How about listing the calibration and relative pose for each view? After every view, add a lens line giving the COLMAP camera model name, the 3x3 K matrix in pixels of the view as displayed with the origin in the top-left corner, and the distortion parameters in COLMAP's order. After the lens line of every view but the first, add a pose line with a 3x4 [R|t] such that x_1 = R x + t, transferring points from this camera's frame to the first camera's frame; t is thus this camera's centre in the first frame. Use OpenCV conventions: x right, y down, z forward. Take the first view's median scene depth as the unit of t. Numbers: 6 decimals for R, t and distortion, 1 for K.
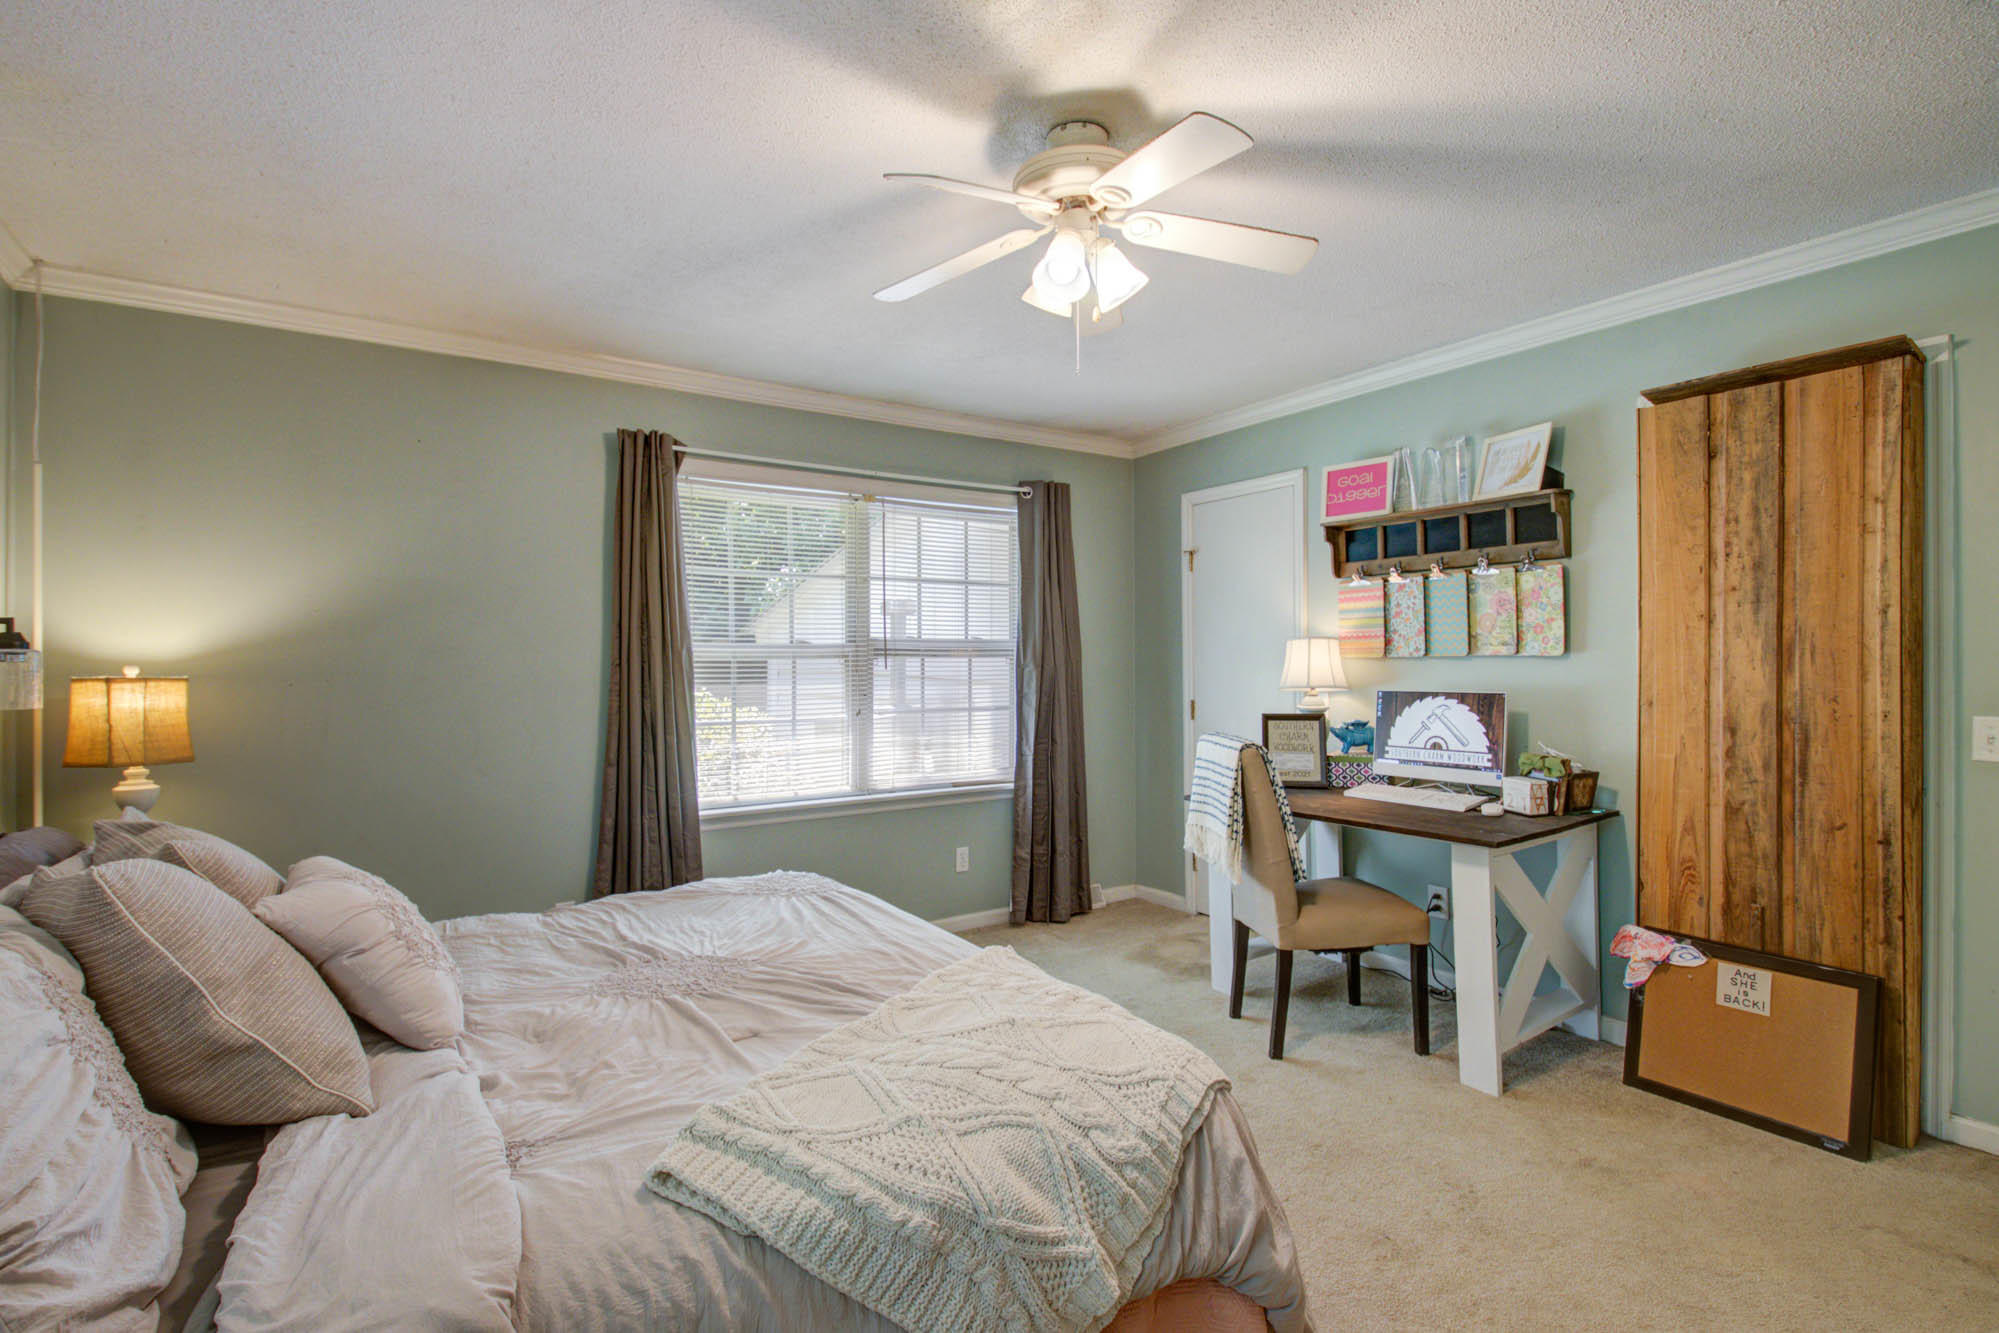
lens RADIAL K [[1003.0, 0, 987.9], [0, 1003.0, 665.7], [0, 0, 1]] dist [0.034427, -0.000113]
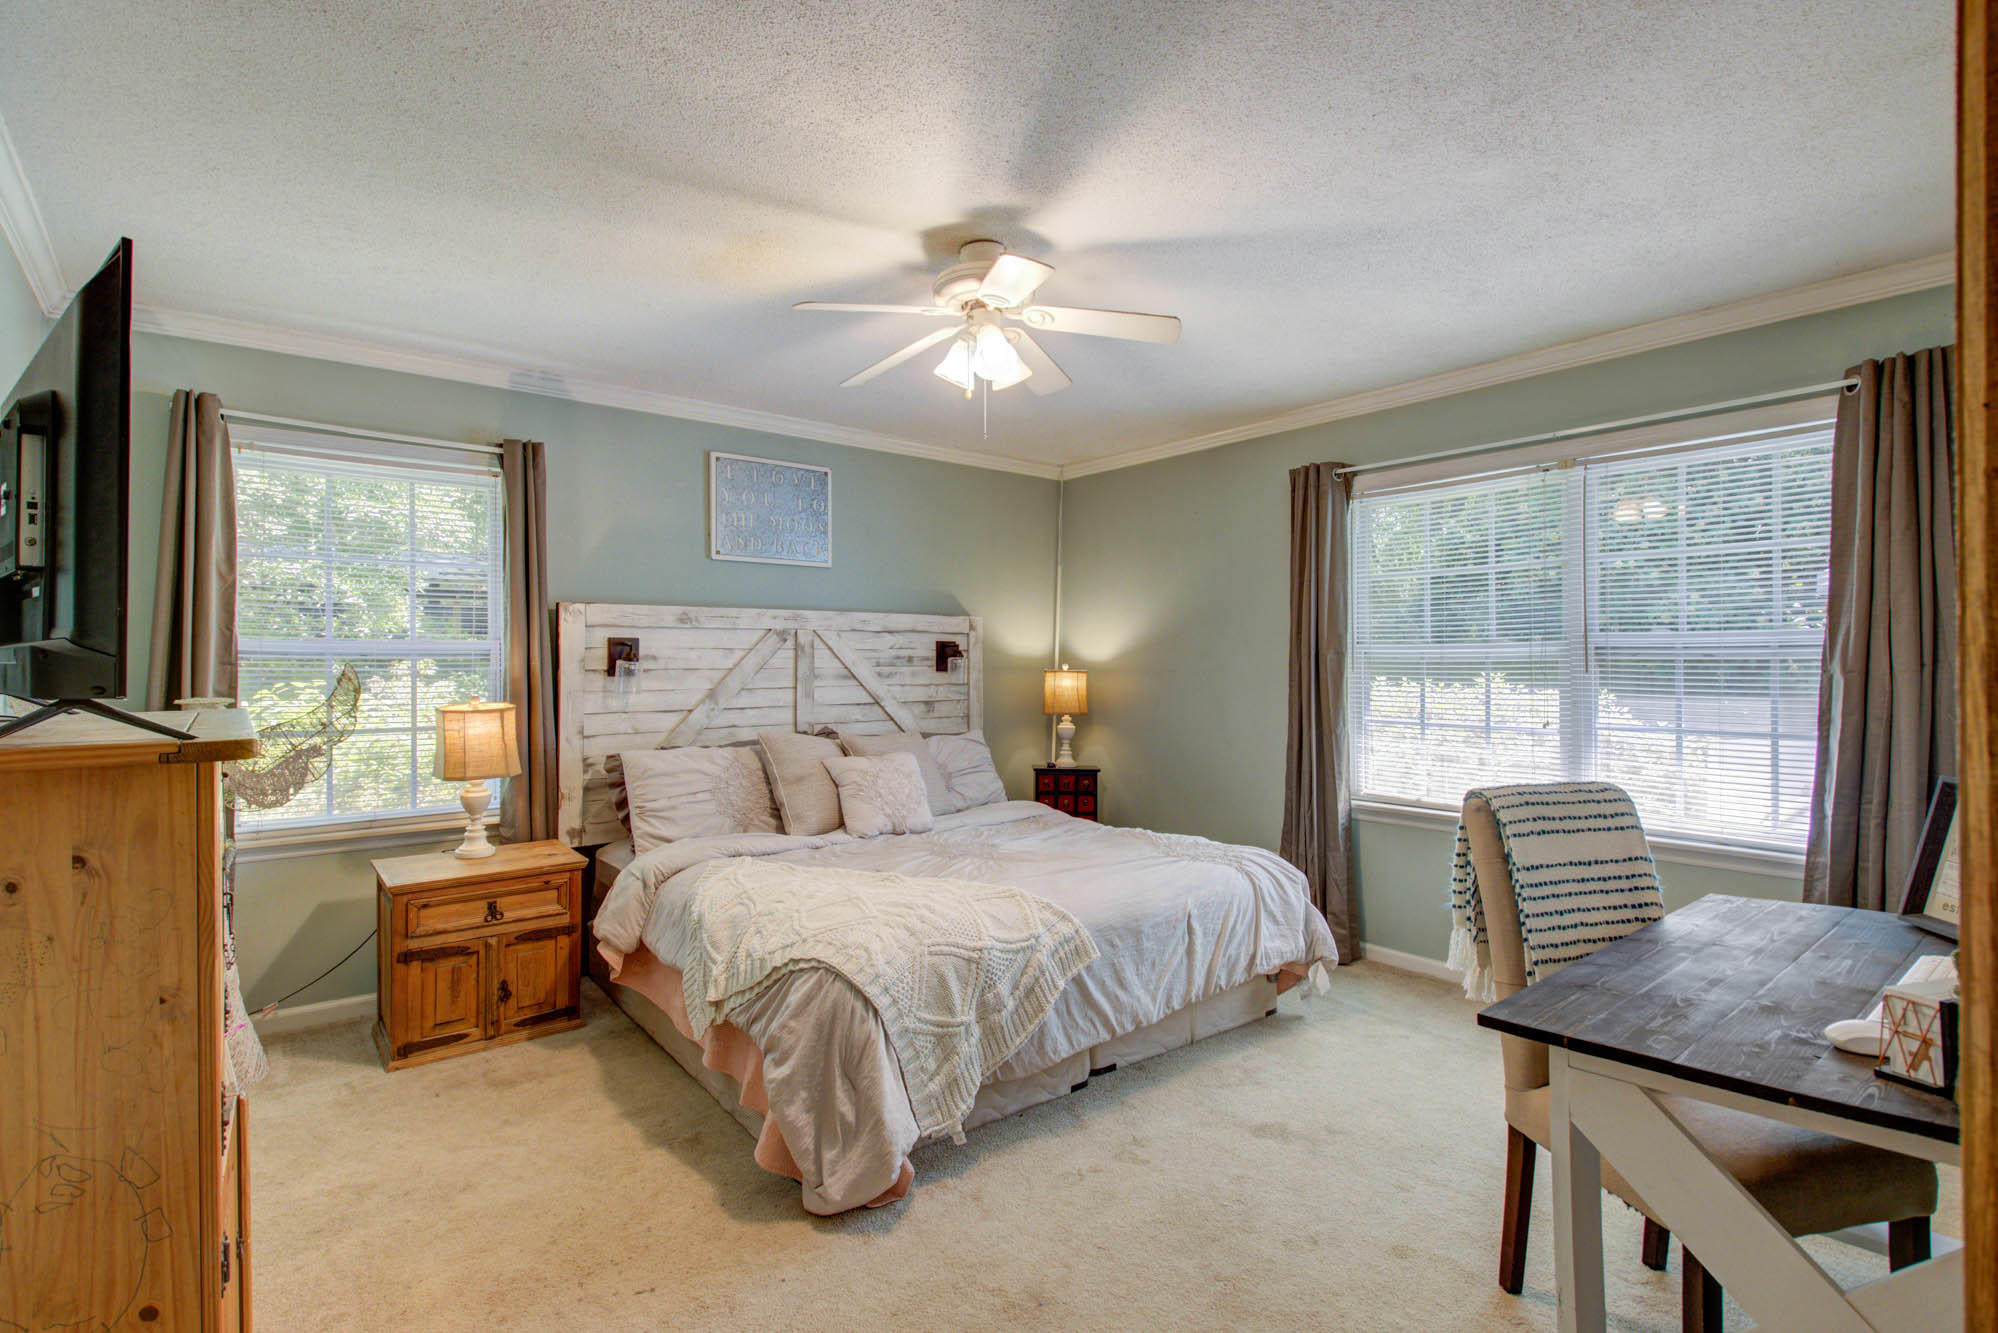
lens RADIAL K [[1002.5, 0, 987.4], [0, 1002.5, 665.7], [0, 0, 1]] dist [0.034427, -0.000113]
pose [[0.038019, 0.006234, -0.999258, 0.779312], [0.000870, 0.999980, 0.006271, -0.008175], [0.999277, -0.001107, 0.038013, 0.555990]]
